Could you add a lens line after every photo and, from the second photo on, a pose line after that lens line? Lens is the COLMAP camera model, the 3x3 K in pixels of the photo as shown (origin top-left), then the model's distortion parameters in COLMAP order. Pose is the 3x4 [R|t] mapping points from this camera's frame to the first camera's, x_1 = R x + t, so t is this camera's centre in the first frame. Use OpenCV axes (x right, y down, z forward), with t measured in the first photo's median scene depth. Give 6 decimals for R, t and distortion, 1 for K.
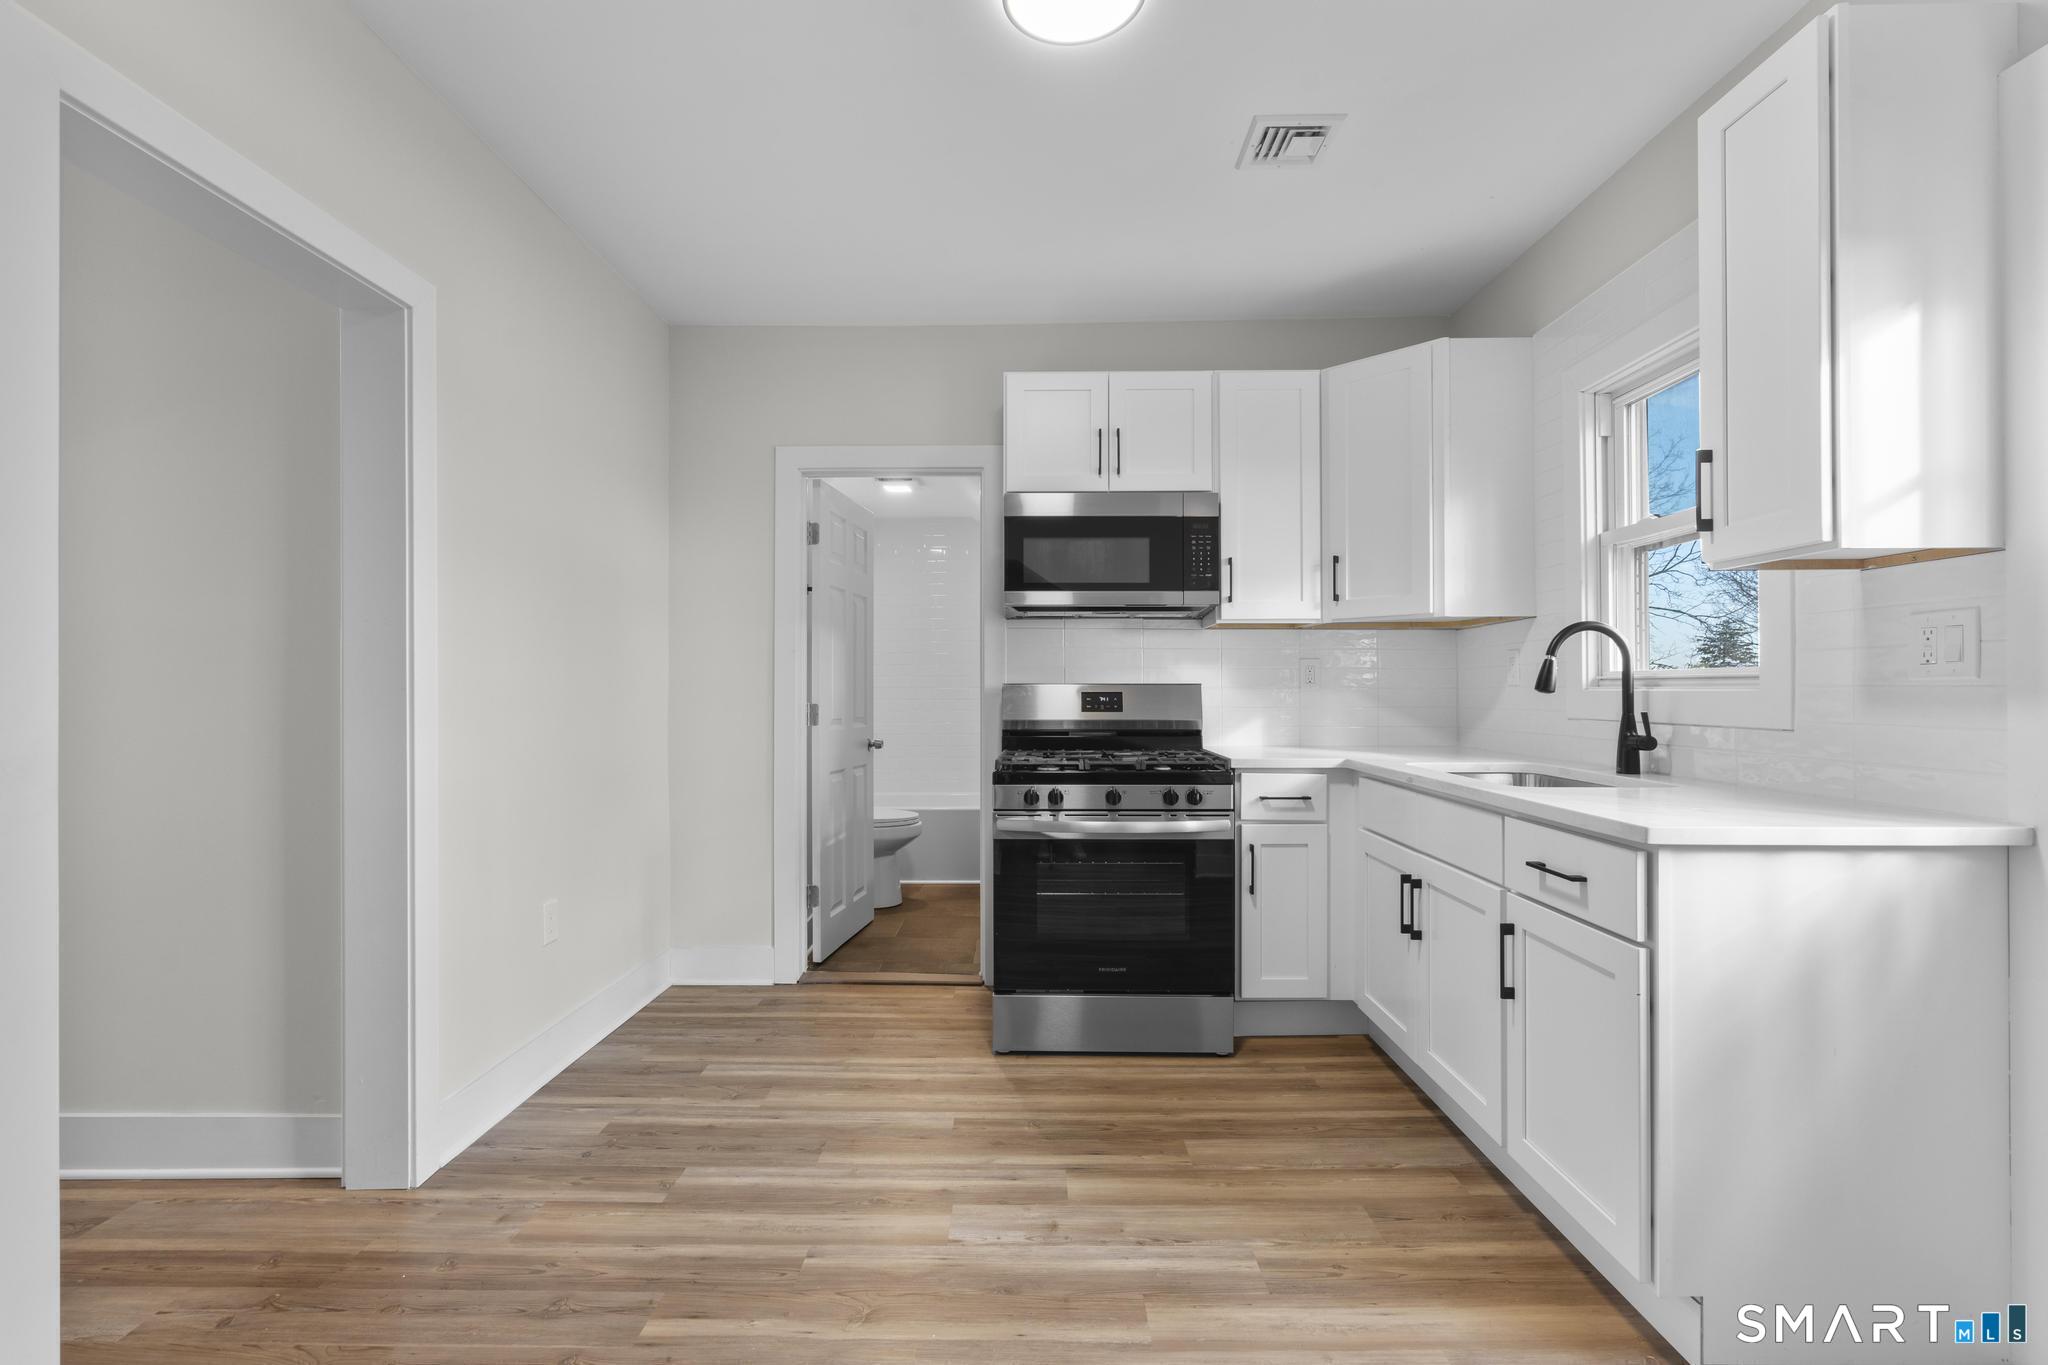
lens RADIAL K [[923.2, 0, 1024.9], [0, 923.2, 685.6], [0, 0, 1]] dist [-0.002816, -0.000028]
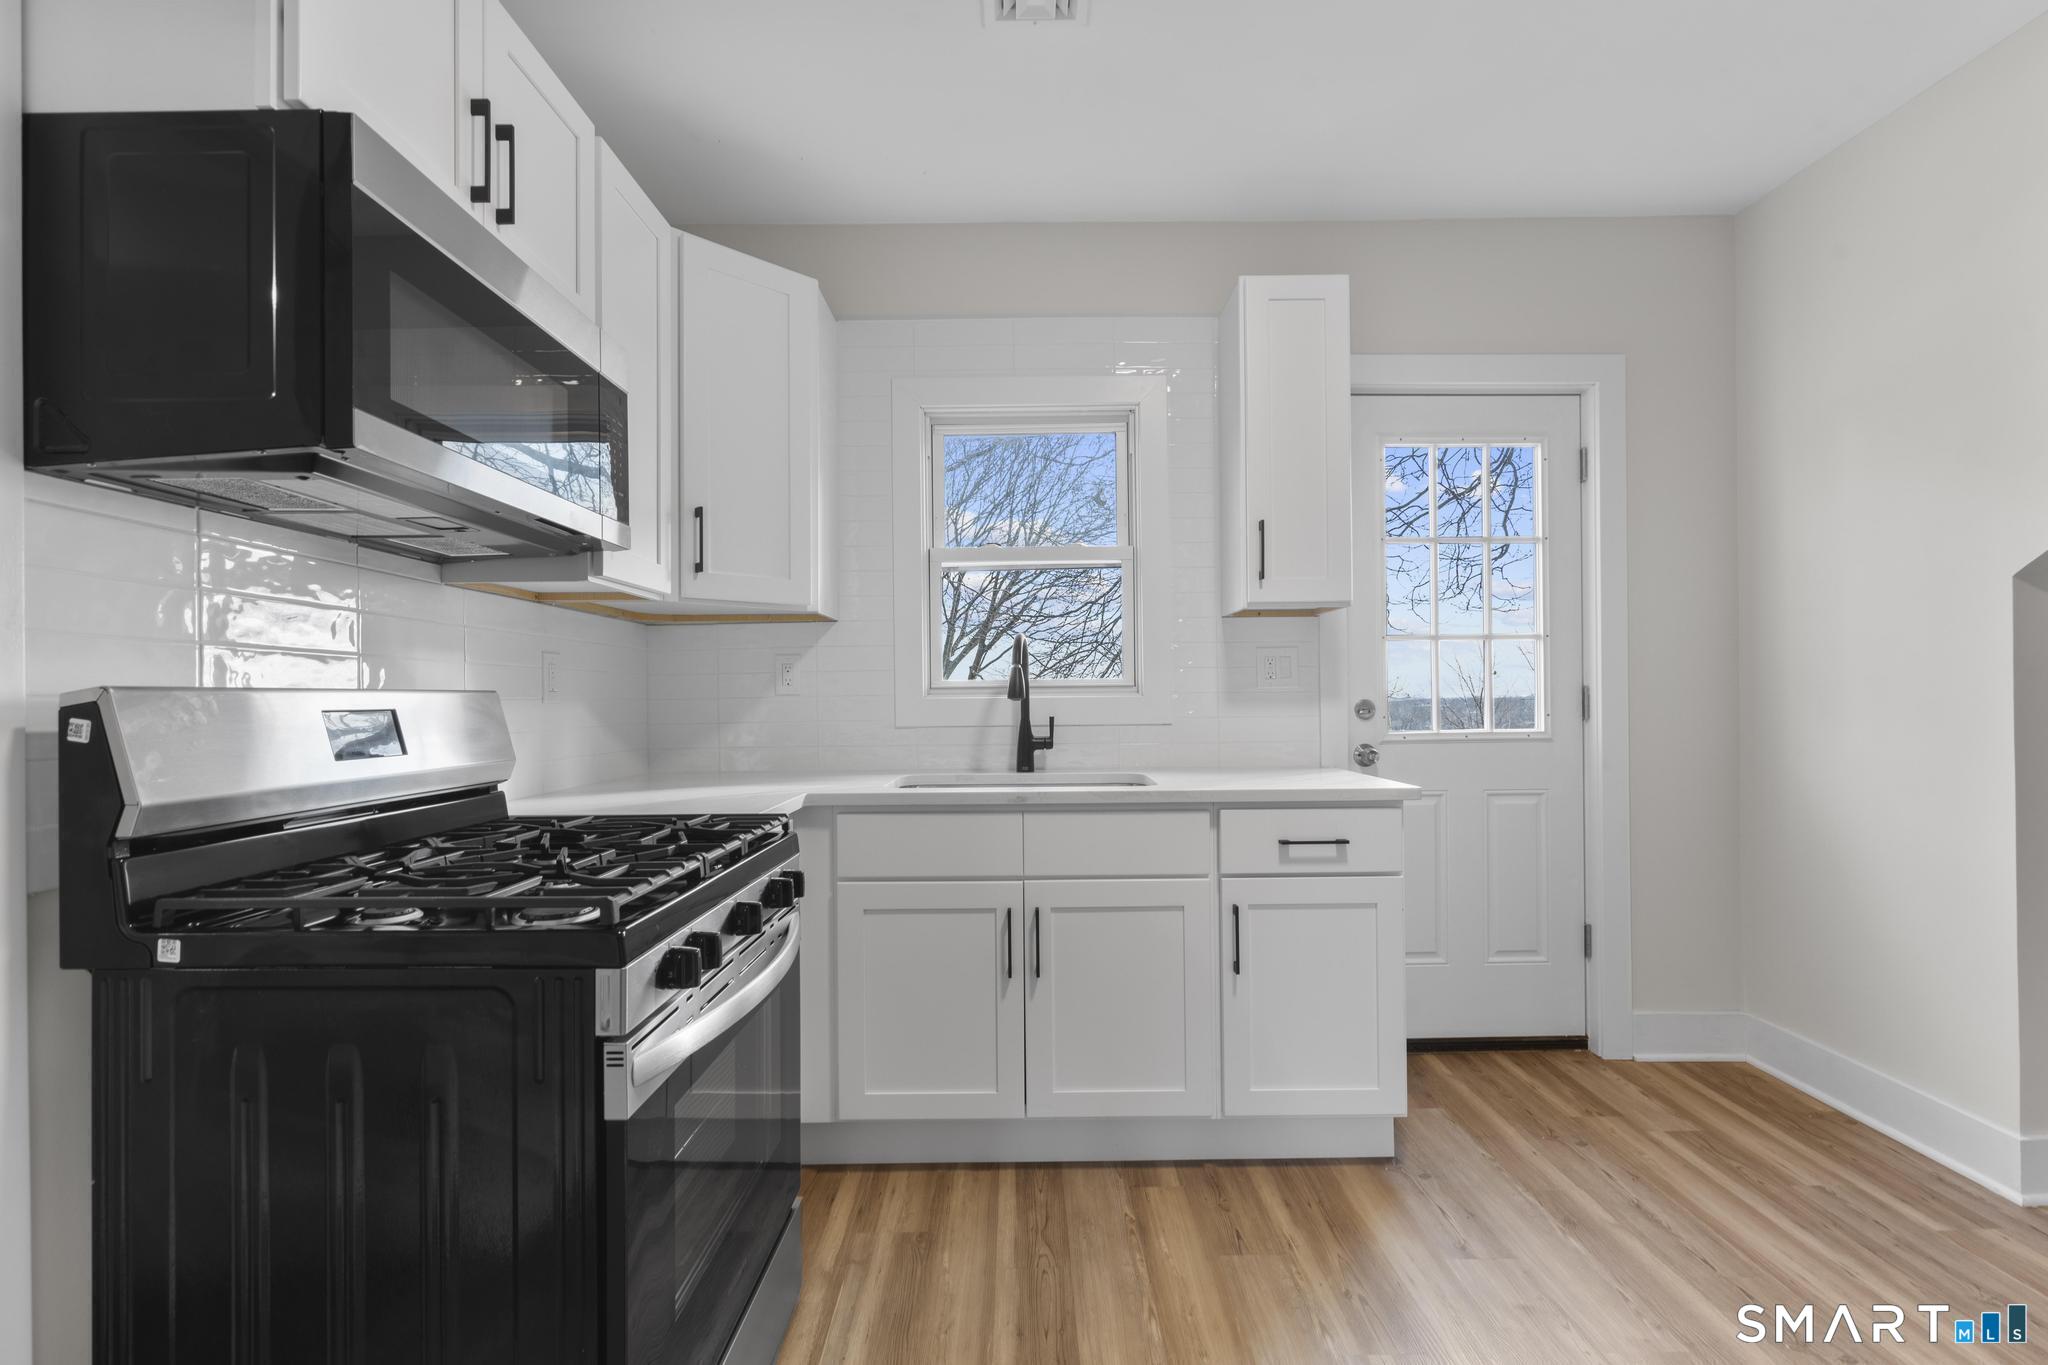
lens RADIAL K [[923.2, 0, 1028.6], [0, 923.2, 687.3], [0, 0, 1]] dist [-0.002816, -0.000028]
pose [[-0.012389, 0.012330, 0.999847, -0.450898], [0.007563, 0.999897, -0.012237, 0.005487], [-0.999895, 0.007410, -0.012481, 0.966353]]
